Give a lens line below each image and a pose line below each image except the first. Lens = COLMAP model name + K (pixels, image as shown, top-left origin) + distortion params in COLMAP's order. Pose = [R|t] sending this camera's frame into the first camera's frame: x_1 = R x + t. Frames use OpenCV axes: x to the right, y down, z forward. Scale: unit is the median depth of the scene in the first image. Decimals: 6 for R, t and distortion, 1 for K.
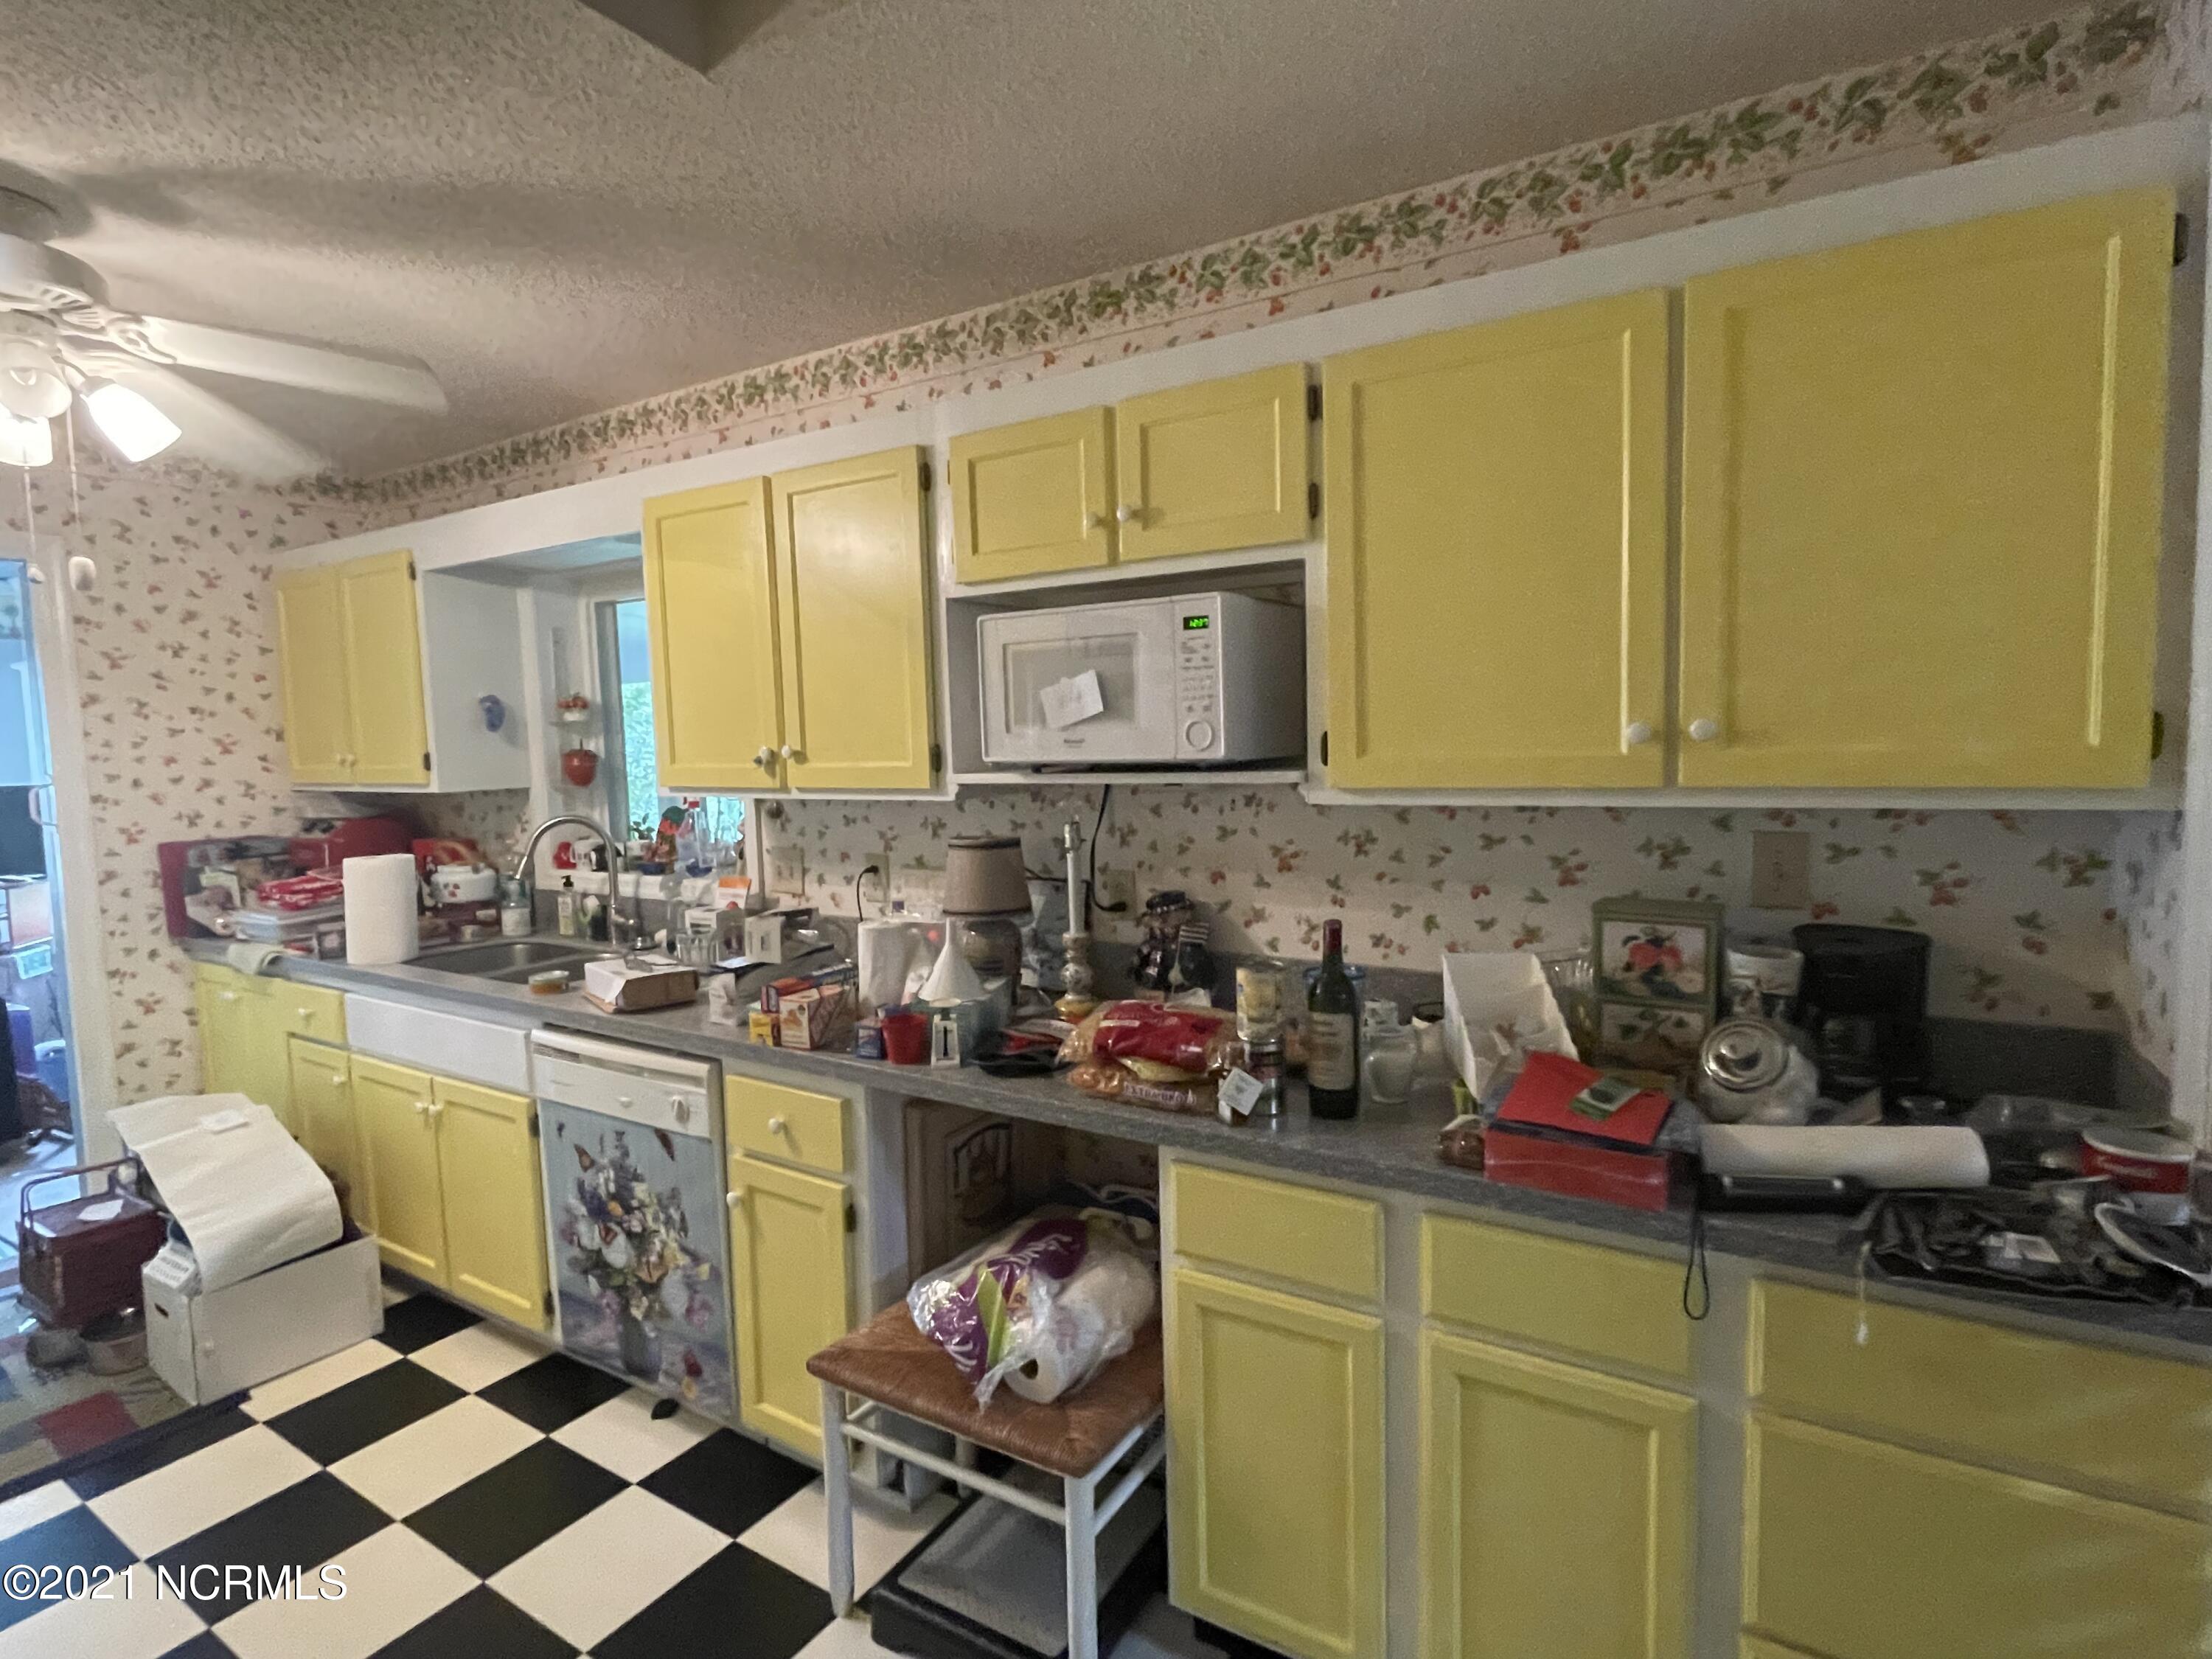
lens RADIAL K [[1125.3, 0, 1106.0], [0, 1125.3, 829.5], [0, 0, 1]] dist [0.001583, 0.001032]
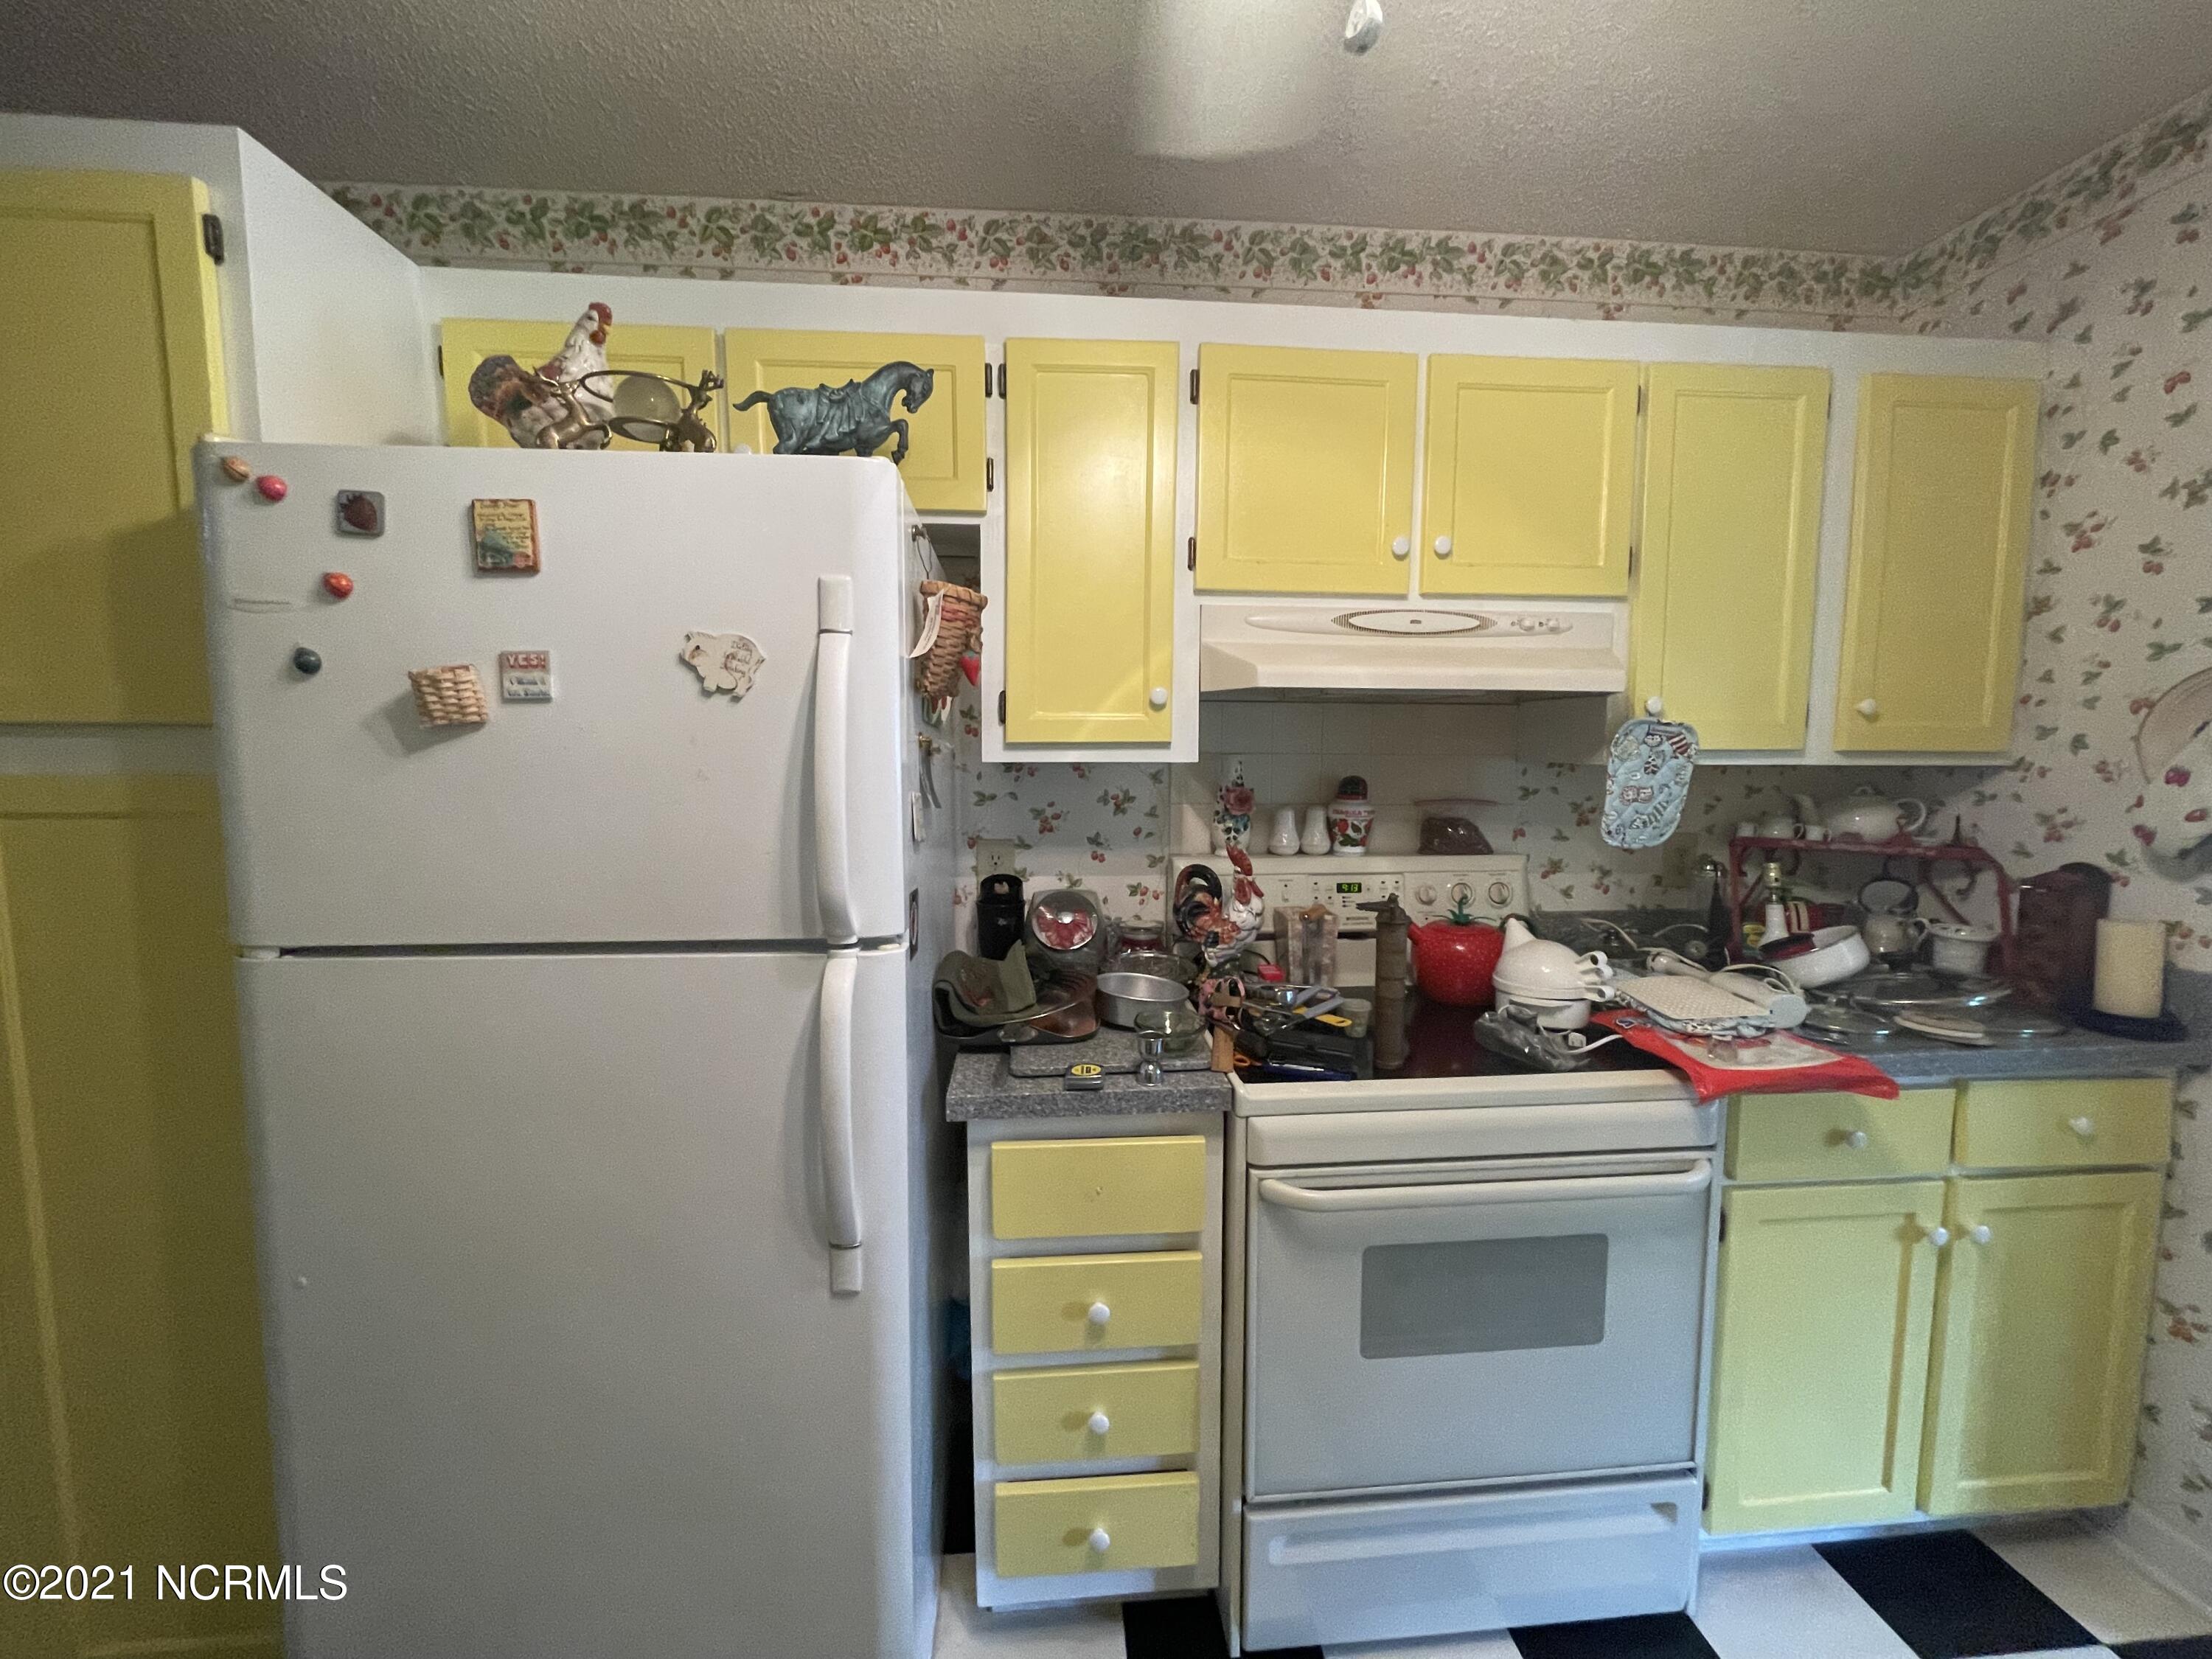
lens RADIAL K [[997.4, 0, 1104.7], [0, 997.4, 811.9], [0, 0, 1]] dist [-0.016229, -0.000095]
pose [[0.799873, -0.047444, 0.598291, -0.624900], [0.034930, 0.998861, 0.032509, -0.018718], [-0.599151, -0.005105, 0.800620, 0.383467]]
